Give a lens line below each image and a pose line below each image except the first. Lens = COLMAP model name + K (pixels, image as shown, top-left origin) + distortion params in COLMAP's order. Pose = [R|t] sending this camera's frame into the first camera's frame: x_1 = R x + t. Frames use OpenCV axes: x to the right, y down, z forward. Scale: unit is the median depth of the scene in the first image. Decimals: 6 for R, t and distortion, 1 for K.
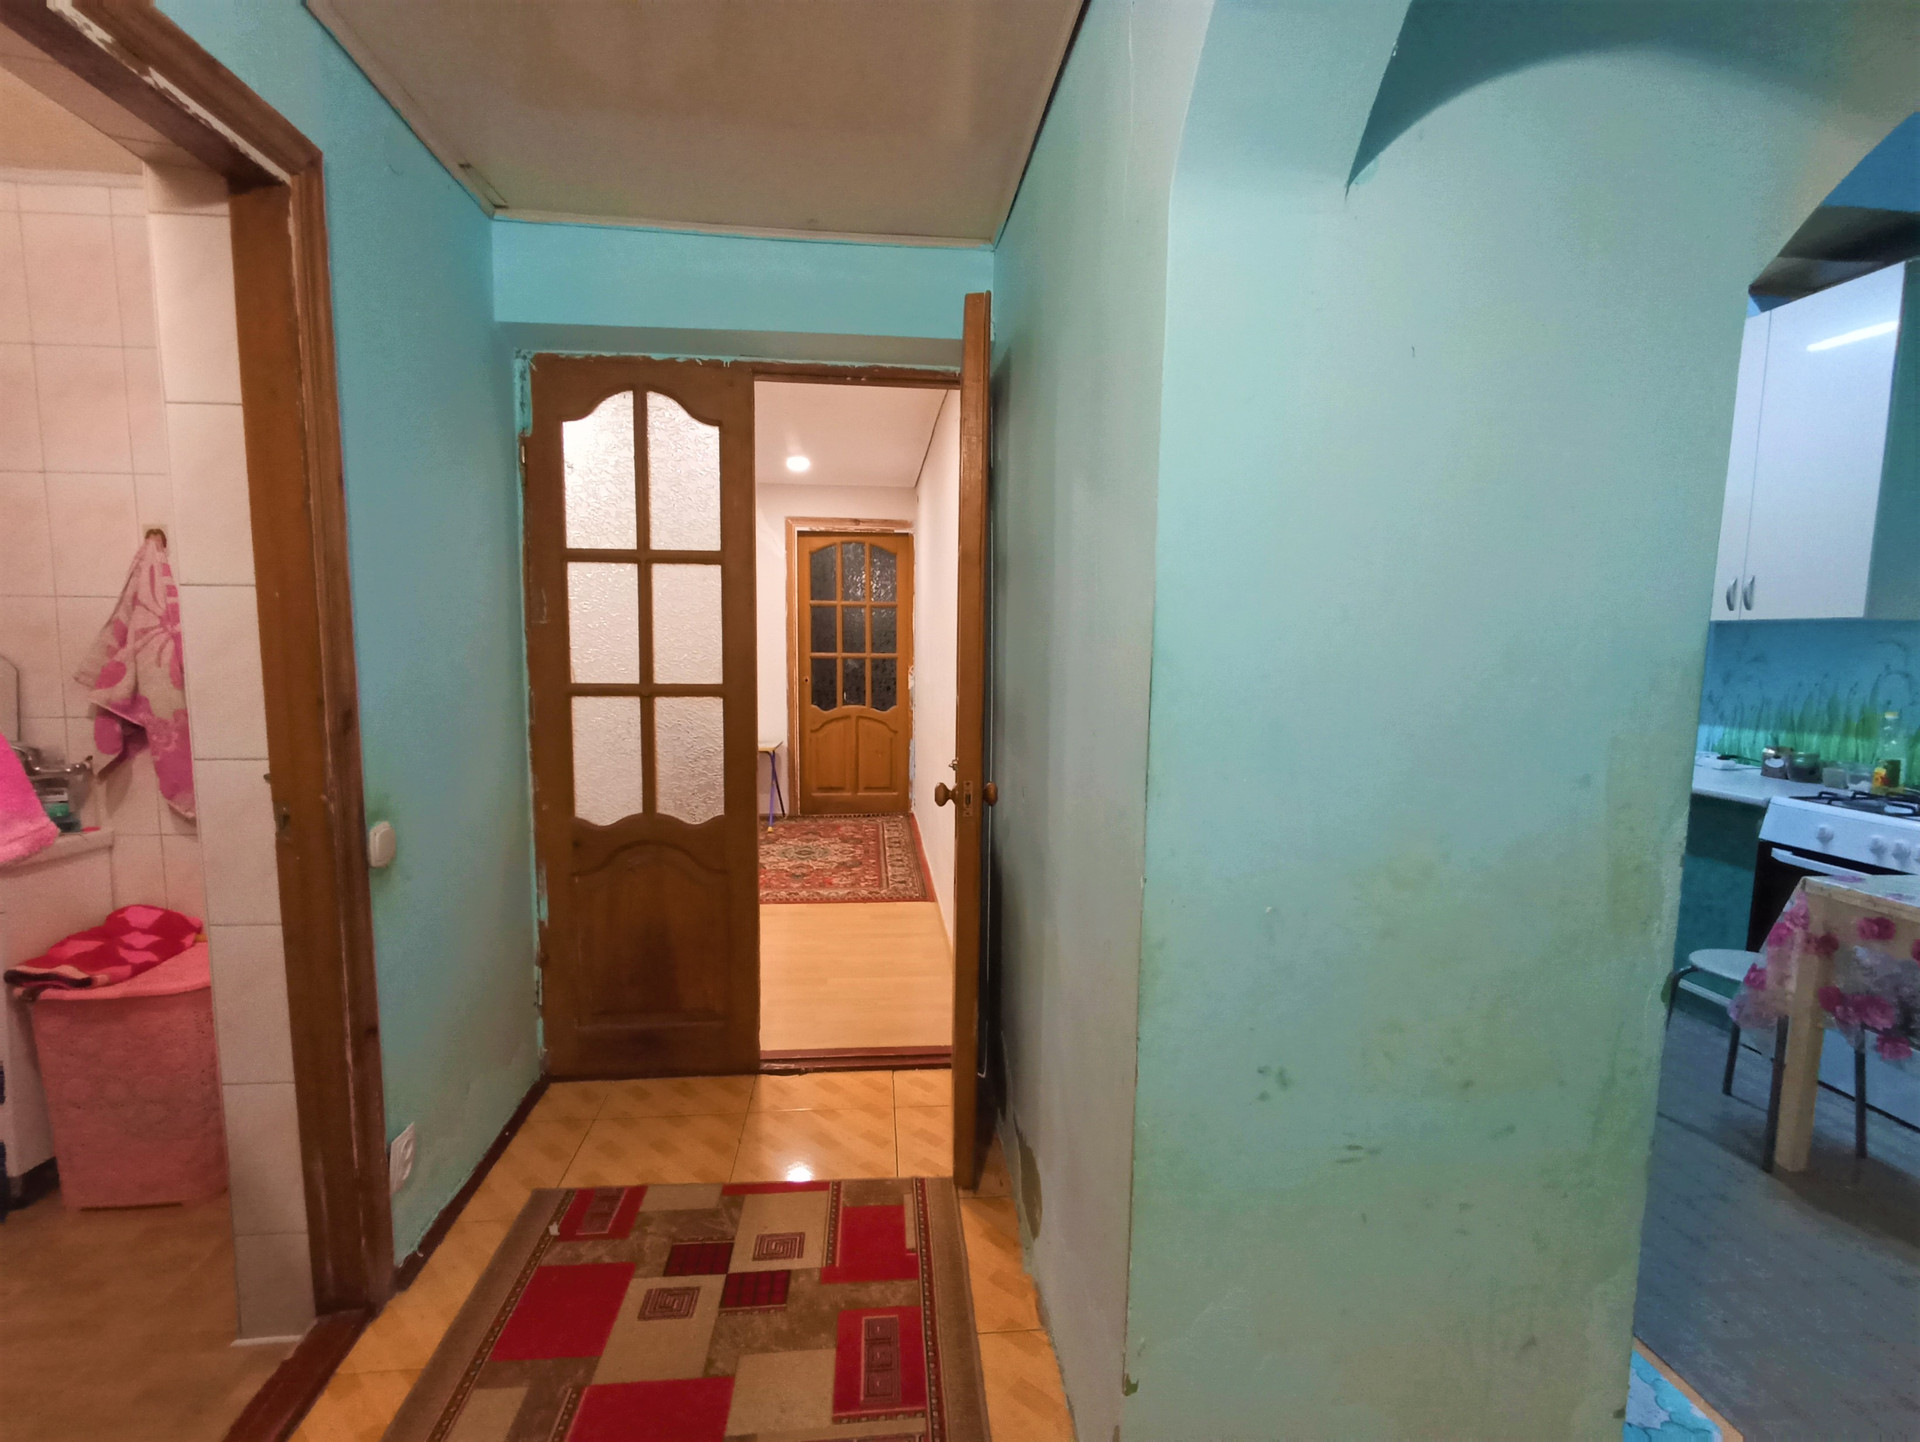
lens RADIAL K [[880.0, 0, 959.1], [0, 880.0, 724.3], [0, 0, 1]] dist [-0.002035, -0.000190]
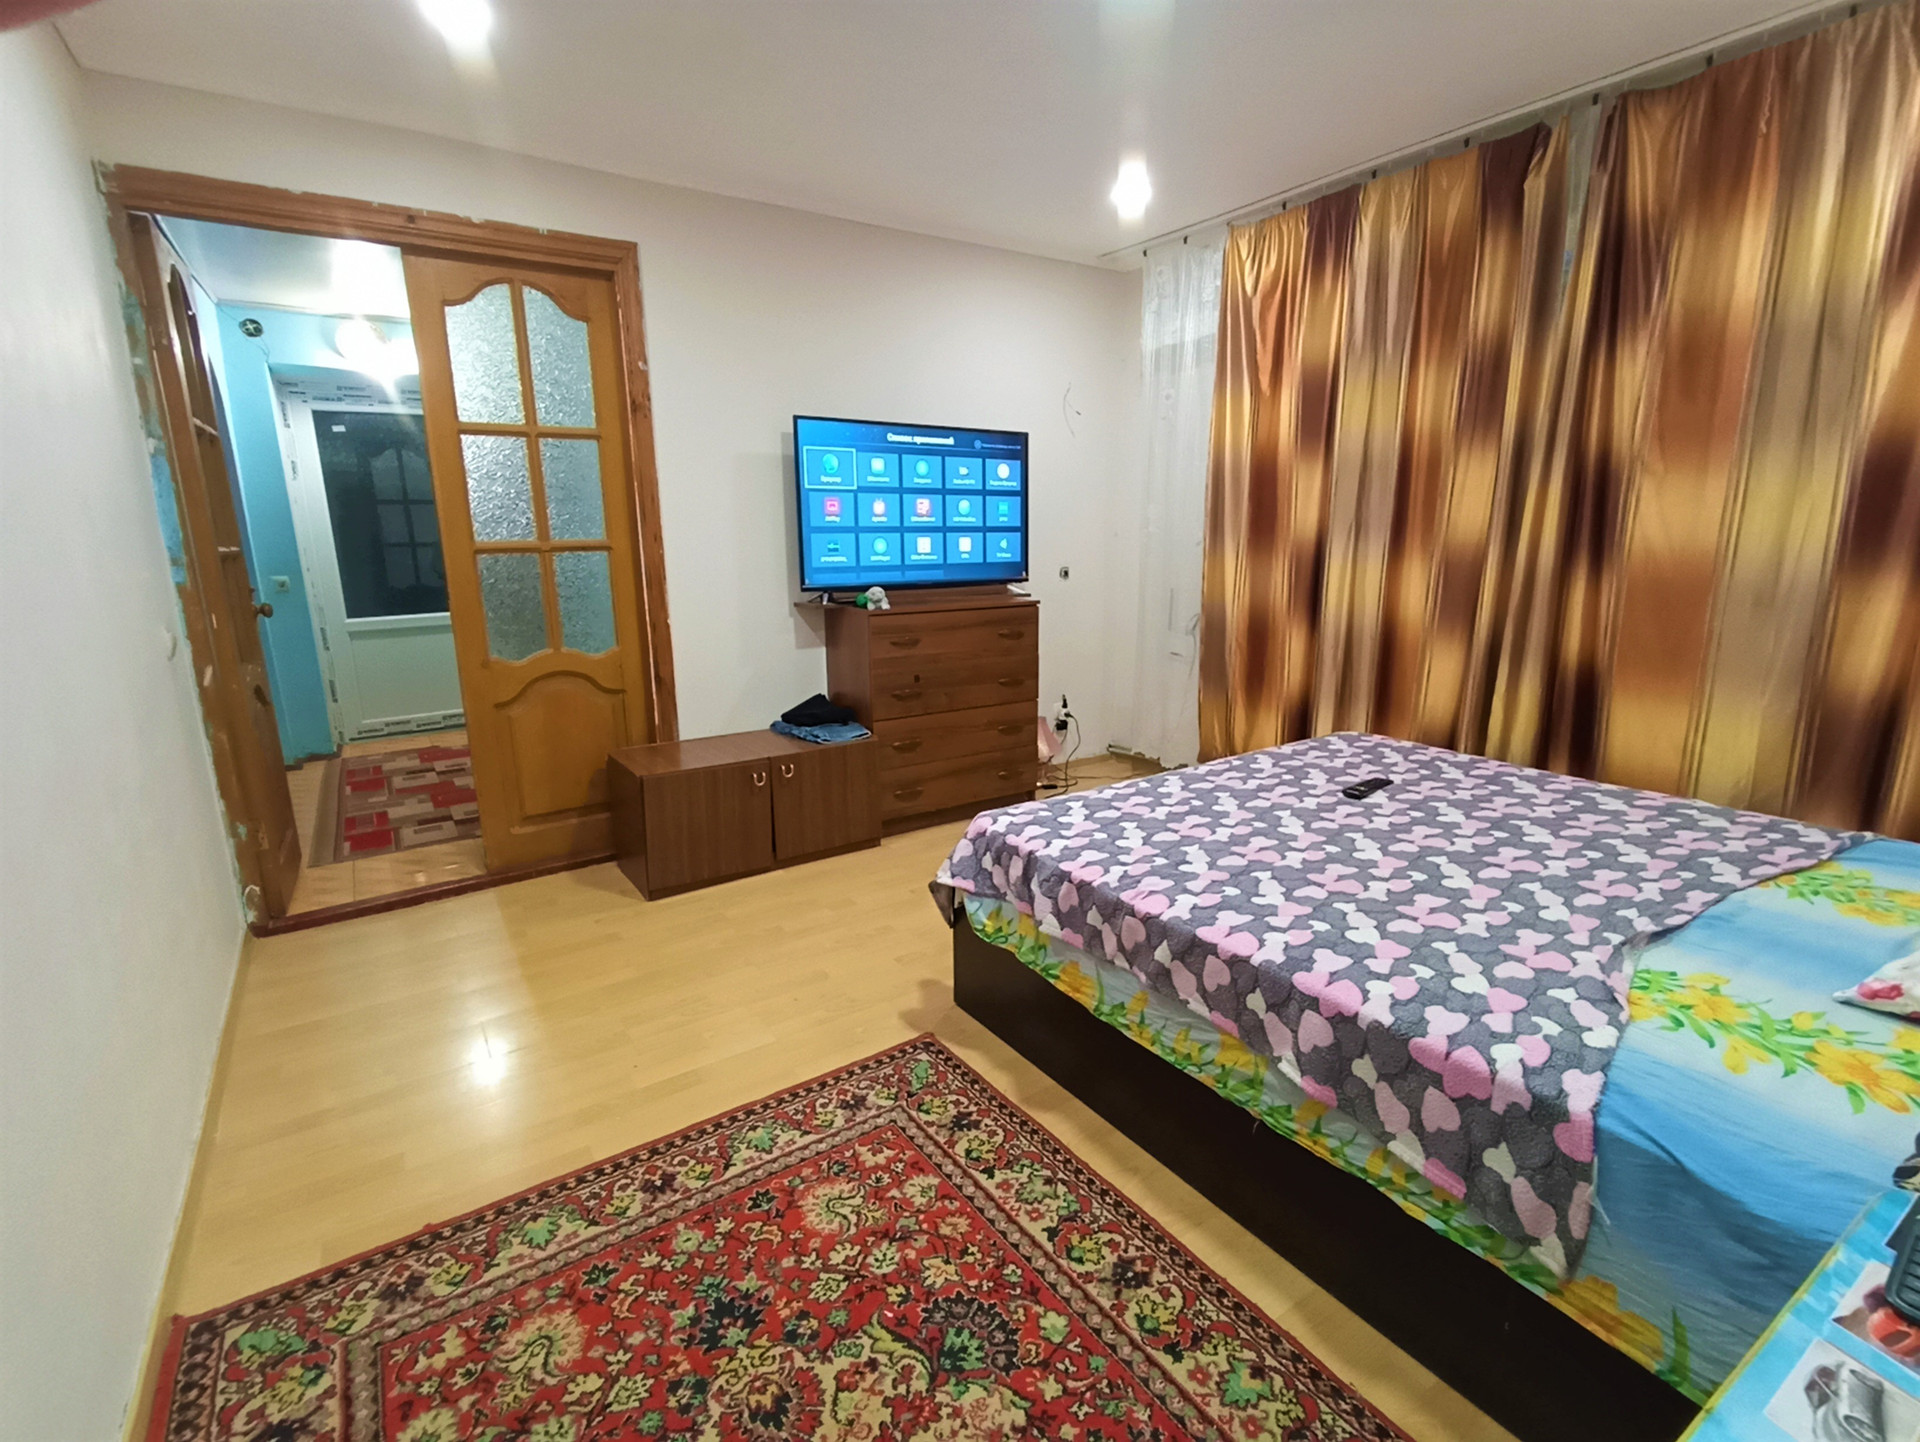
lens RADIAL K [[880.0, 0, 959.1], [0, 880.0, 724.3], [0, 0, 1]] dist [-0.002035, -0.000190]
pose [[-0.877465, 0.107397, -0.467463, -0.131654], [-0.040958, 0.954272, 0.296120, -0.092484], [0.477889, 0.278981, -0.832942, 1.168484]]
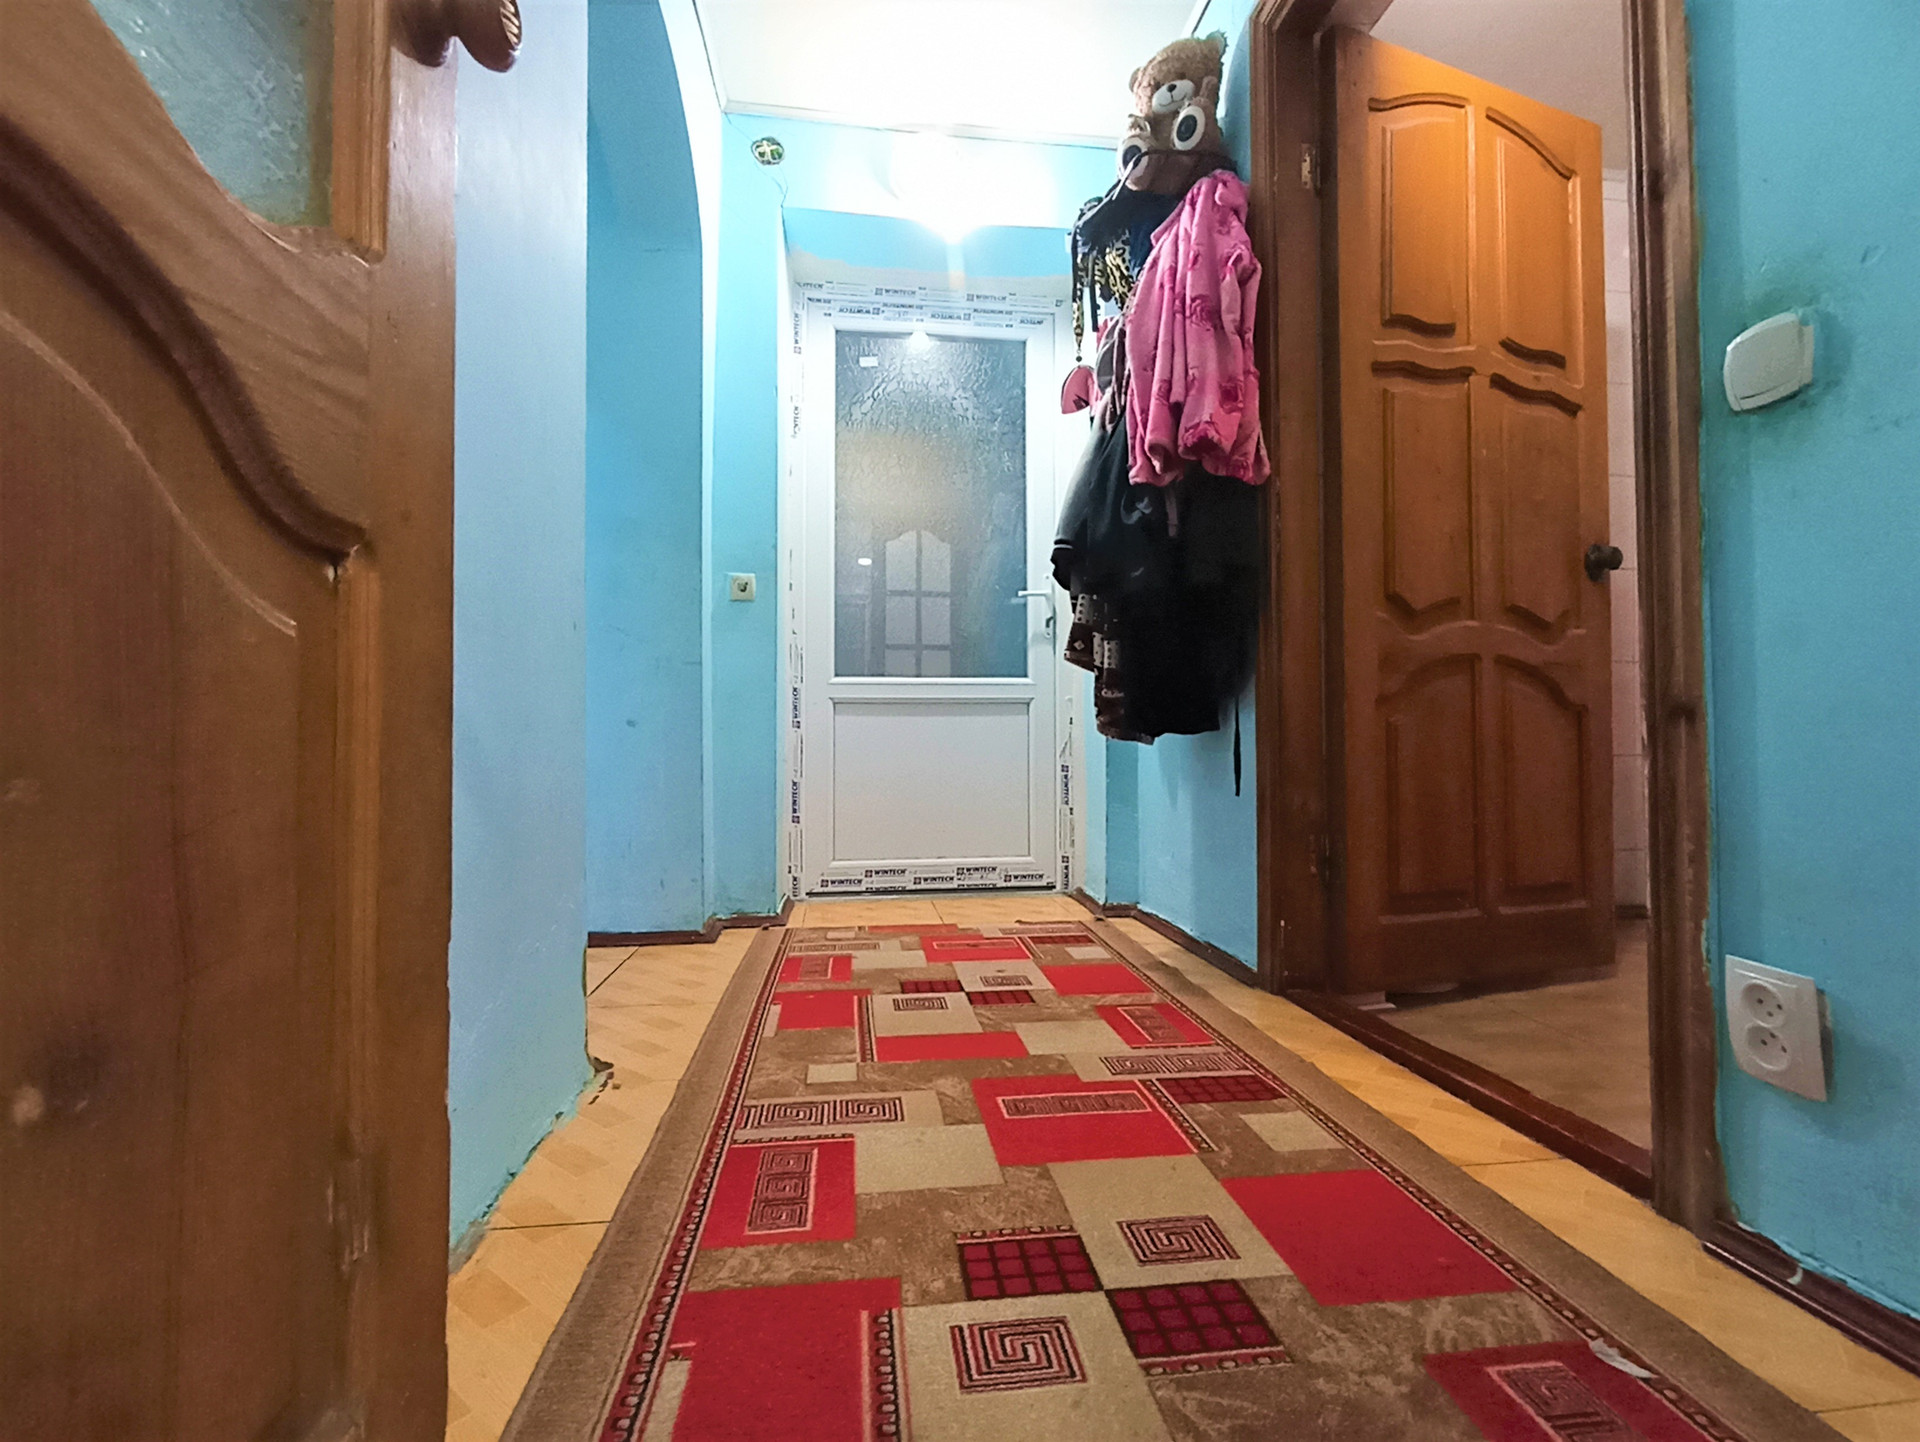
lens RADIAL K [[880.0, 0, 959.1], [0, 880.0, 724.3], [0, 0, 1]] dist [-0.002035, -0.000190]
pose [[-0.999455, -0.011624, -0.030901, -0.061689], [-0.014183, 0.996370, 0.083942, 0.105989], [0.029813, 0.084335, -0.995991, 0.516625]]
